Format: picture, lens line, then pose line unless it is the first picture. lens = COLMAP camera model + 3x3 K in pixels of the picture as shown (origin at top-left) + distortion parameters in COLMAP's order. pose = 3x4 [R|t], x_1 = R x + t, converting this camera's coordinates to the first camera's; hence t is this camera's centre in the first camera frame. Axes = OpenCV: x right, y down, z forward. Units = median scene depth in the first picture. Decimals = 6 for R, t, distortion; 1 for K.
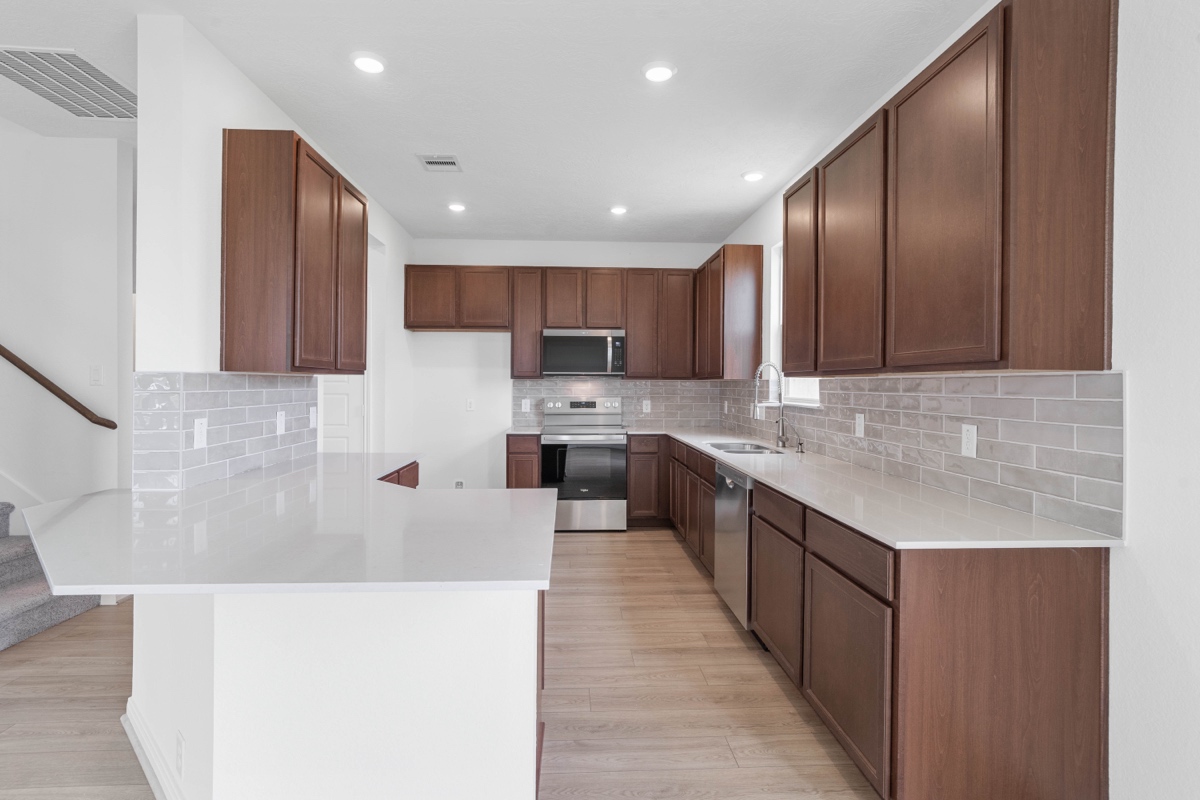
lens RADIAL K [[571.8, 0, 591.2], [0, 571.8, 390.2], [0, 0, 1]] dist [-0.004194, 0.000224]
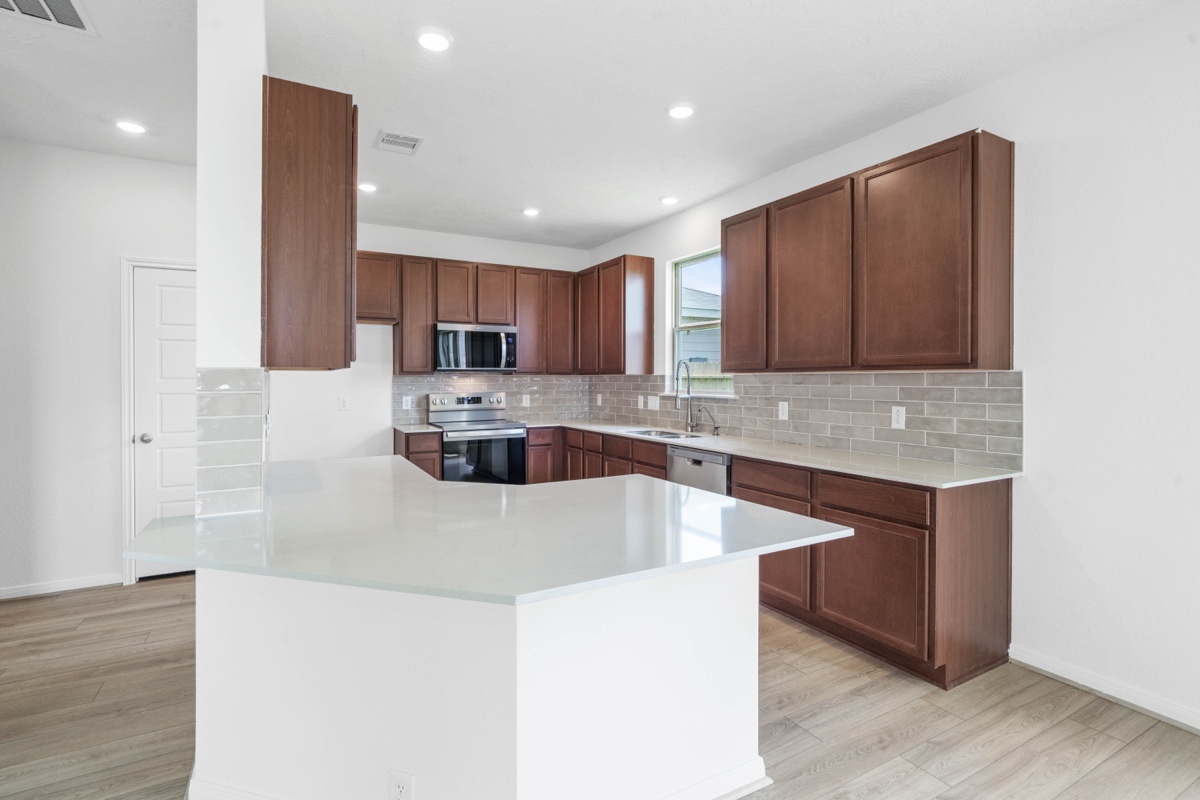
lens RADIAL K [[571.8, 0, 592.8], [0, 571.8, 385.6], [0, 0, 1]] dist [-0.004194, 0.000224]
pose [[0.896222, -0.009660, 0.443500, -0.432737], [0.009107, 0.999953, 0.003378, -0.002845], [-0.443512, 0.001012, 0.896268, 0.029380]]
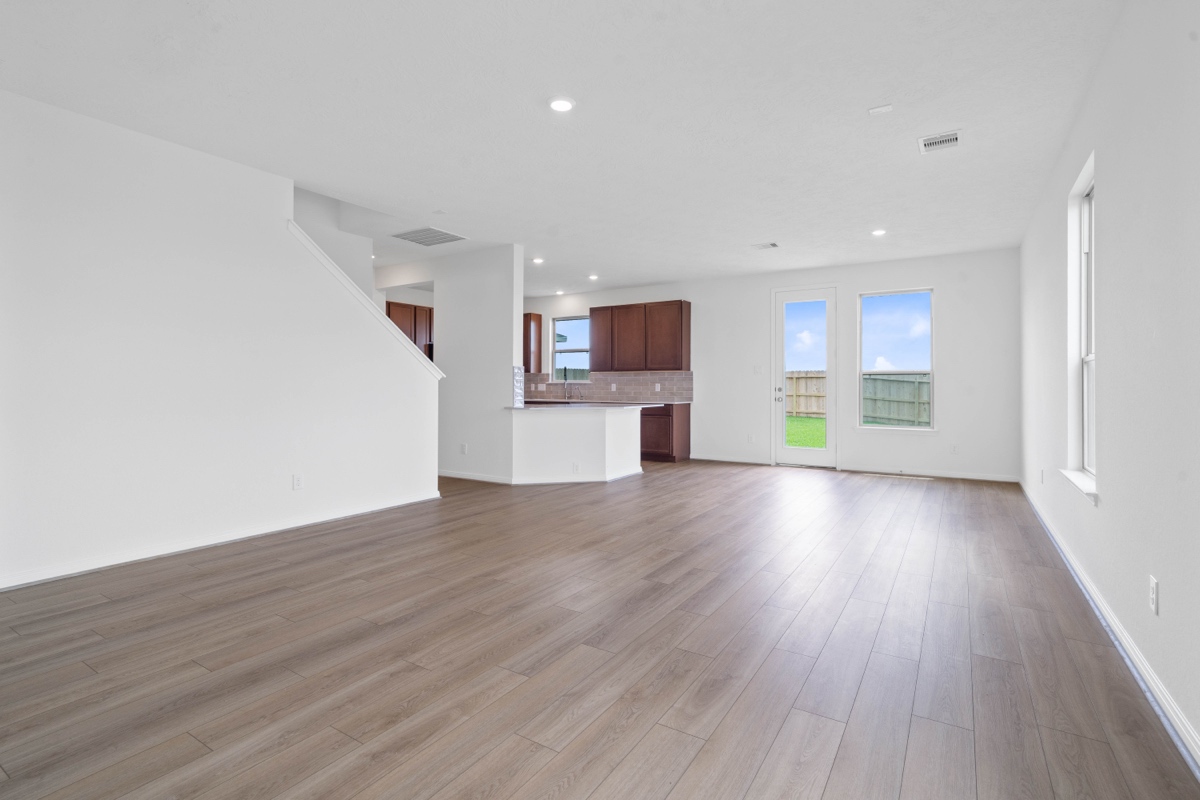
lens RADIAL K [[568.3, 0, 597.0], [0, 568.3, 392.0], [0, 0, 1]] dist [-0.000219, 0.000020]
pose [[0.581821, -0.014032, 0.813196, -1.914269], [0.010027, 0.999899, 0.010079, 0.048338], [-0.813255, 0.002289, 0.581903, -0.679642]]
